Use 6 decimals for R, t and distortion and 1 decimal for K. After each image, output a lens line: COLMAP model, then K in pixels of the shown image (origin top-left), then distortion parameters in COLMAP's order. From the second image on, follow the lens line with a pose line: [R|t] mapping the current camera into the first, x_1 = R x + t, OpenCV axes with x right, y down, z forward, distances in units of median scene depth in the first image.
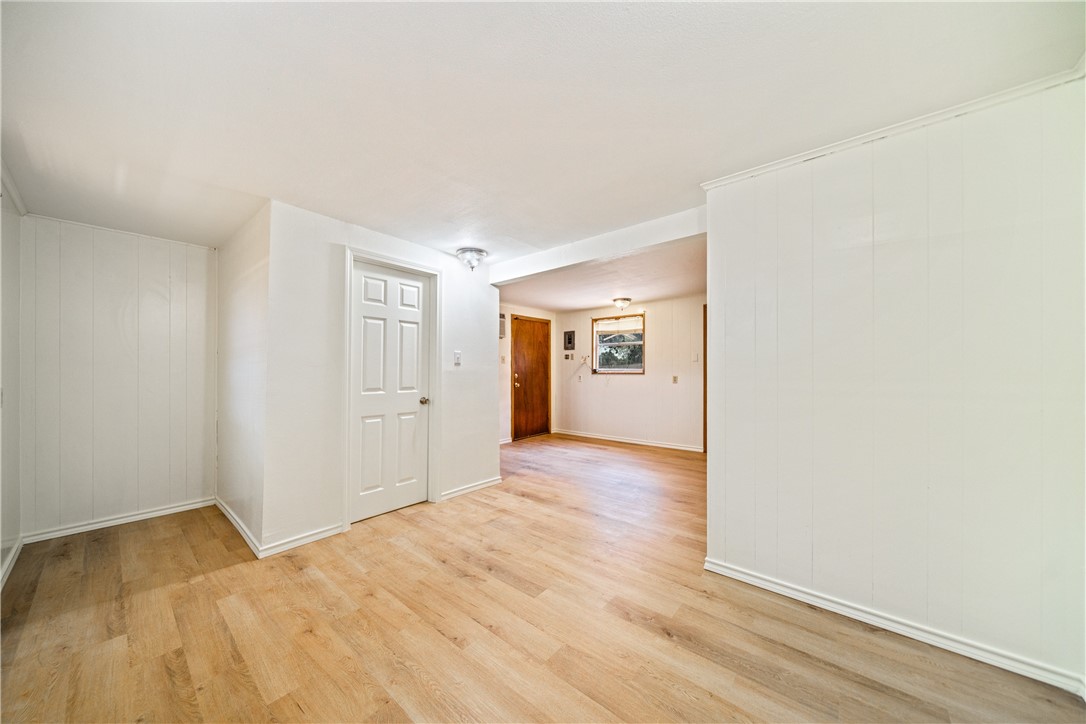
lens RADIAL K [[371.0, 0, 547.9], [0, 371.0, 362.3], [0, 0, 1]] dist [0.000128, 0.000014]
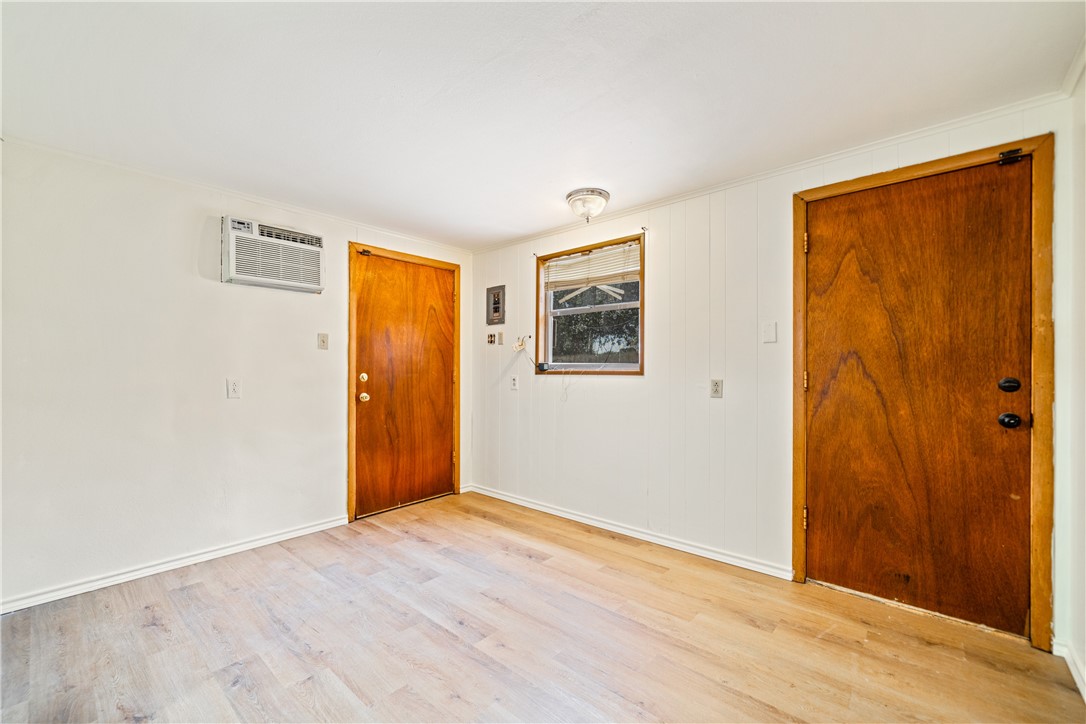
lens RADIAL K [[435.8, 0, 539.0], [0, 435.8, 367.1], [0, 0, 1]] dist [0.000497, -0.000017]
pose [[0.999253, 0.000049, -0.038657, 0.144067], [0.000686, 0.999819, 0.018992, 0.012563], [0.038651, -0.019004, 0.999072, 0.442179]]
